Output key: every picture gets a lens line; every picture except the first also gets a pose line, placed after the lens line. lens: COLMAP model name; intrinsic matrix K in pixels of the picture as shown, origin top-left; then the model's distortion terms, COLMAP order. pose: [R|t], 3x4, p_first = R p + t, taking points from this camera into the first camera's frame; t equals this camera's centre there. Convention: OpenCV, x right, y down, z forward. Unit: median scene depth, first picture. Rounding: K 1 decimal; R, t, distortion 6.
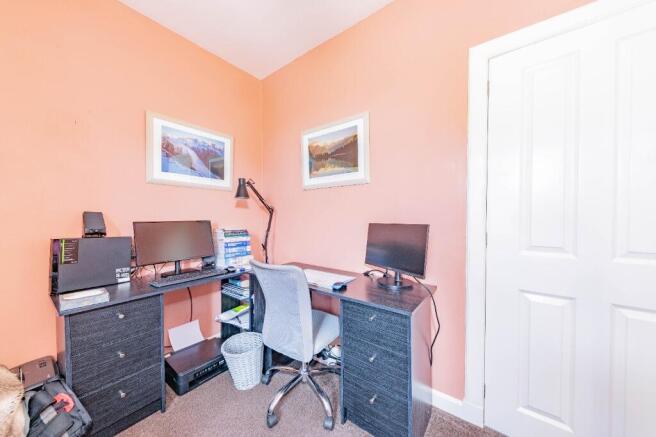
lens RADIAL K [[226.8, 0, 327.0], [0, 226.8, 219.3], [0, 0, 1]] dist [0.002489, 0.000165]
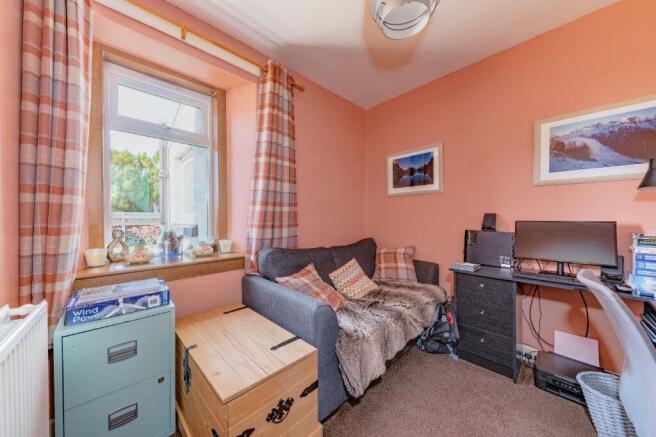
lens RADIAL K [[226.8, 0, 326.9], [0, 226.8, 216.2], [0, 0, 1]] dist [0.002489, 0.000165]
pose [[-0.176377, 0.000948, -0.984322, 0.478229], [-0.007813, 0.999967, 0.002363, -0.007704], [0.984292, 0.008107, -0.176364, 0.195540]]
